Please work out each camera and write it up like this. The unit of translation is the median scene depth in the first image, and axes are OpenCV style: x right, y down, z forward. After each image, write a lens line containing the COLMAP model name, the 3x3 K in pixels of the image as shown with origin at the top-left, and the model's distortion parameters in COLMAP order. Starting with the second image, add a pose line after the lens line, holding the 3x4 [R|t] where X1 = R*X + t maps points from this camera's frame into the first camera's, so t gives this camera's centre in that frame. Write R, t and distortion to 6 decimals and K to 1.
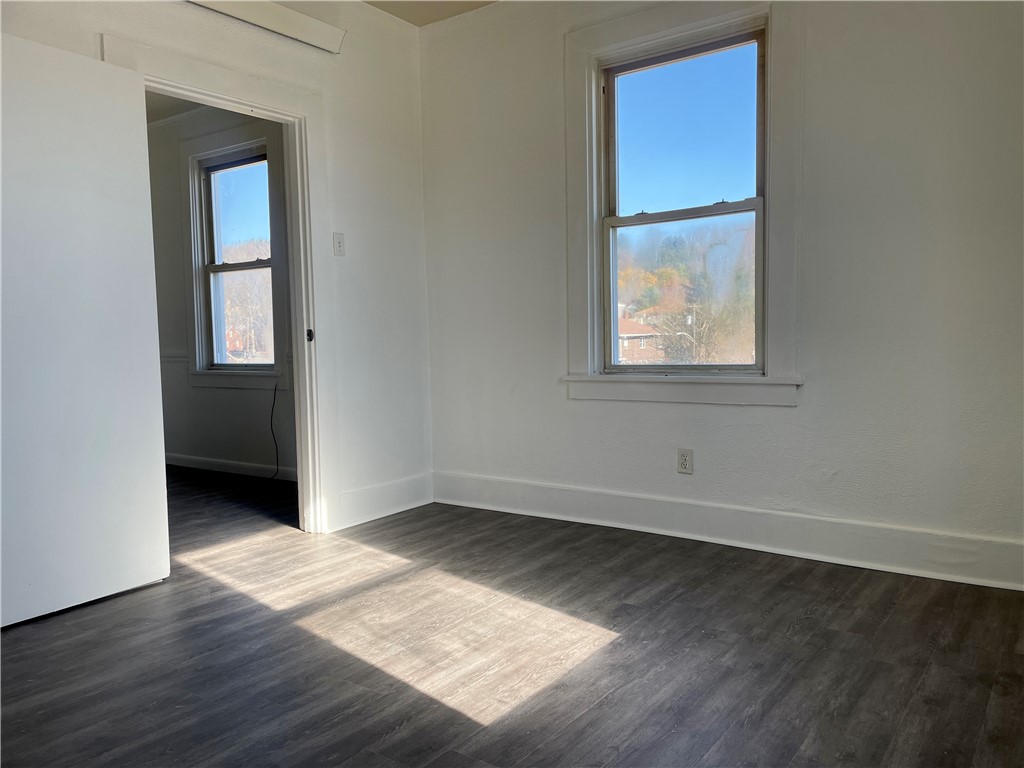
lens RADIAL K [[780.2, 0, 518.3], [0, 780.2, 383.4], [0, 0, 1]] dist [0.083388, -0.111649]
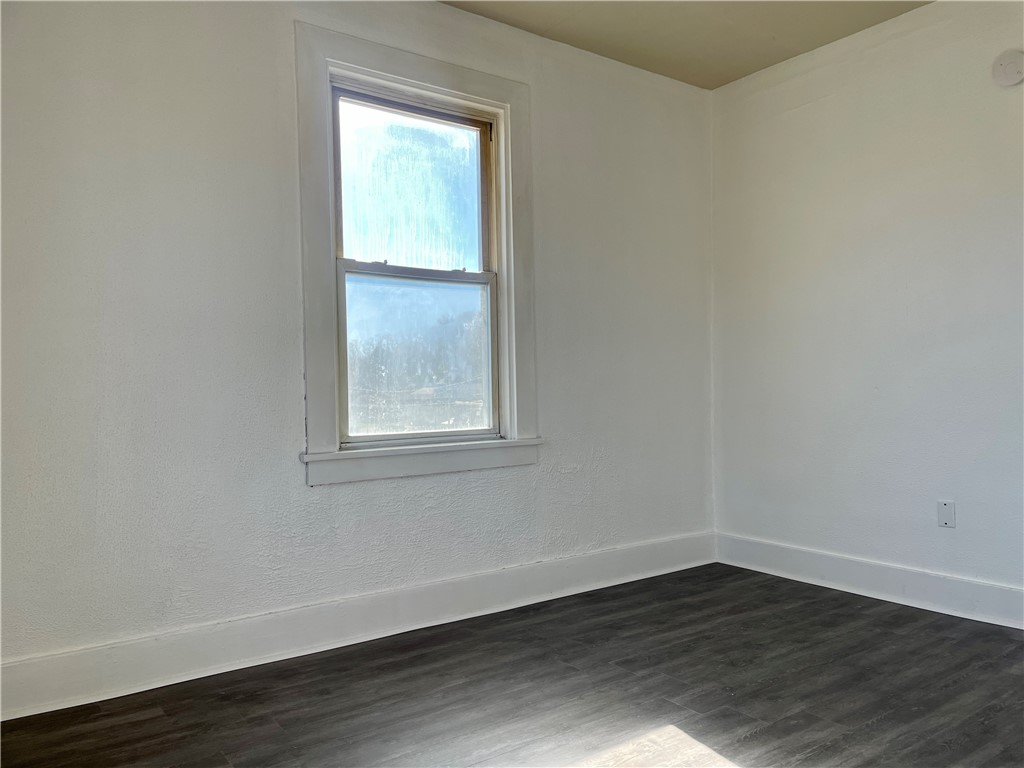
lens RADIAL K [[754.9, 0, 510.5], [0, 754.9, 380.2], [0, 0, 1]] dist [0.085486, -0.107604]
pose [[-0.946156, 0.038274, 0.321441, -0.145348], [0.052951, 0.997910, 0.037037, -0.107691], [-0.319352, 0.052064, -0.946205, 1.529229]]
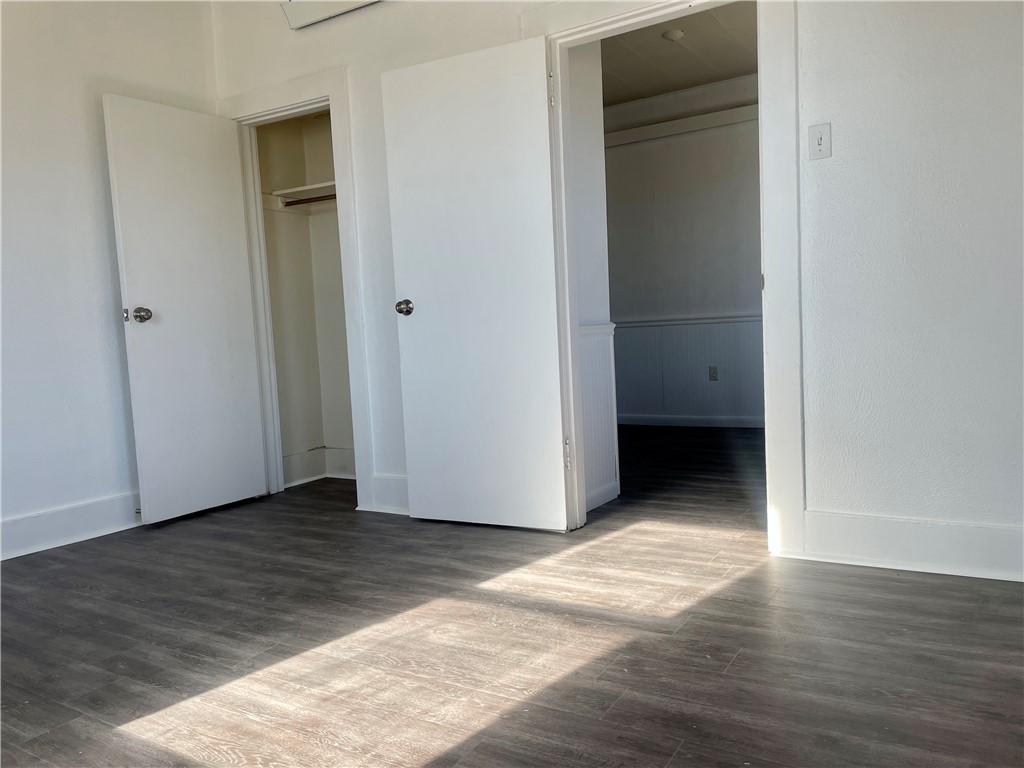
lens RADIAL K [[780.2, 0, 518.3], [0, 780.2, 383.4], [0, 0, 1]] dist [0.083388, -0.111649]
pose [[0.075068, 0.095030, -0.992640, 0.624195], [-0.014982, 0.995444, 0.094165, -0.046289], [0.997066, 0.007803, 0.076149, 0.987271]]
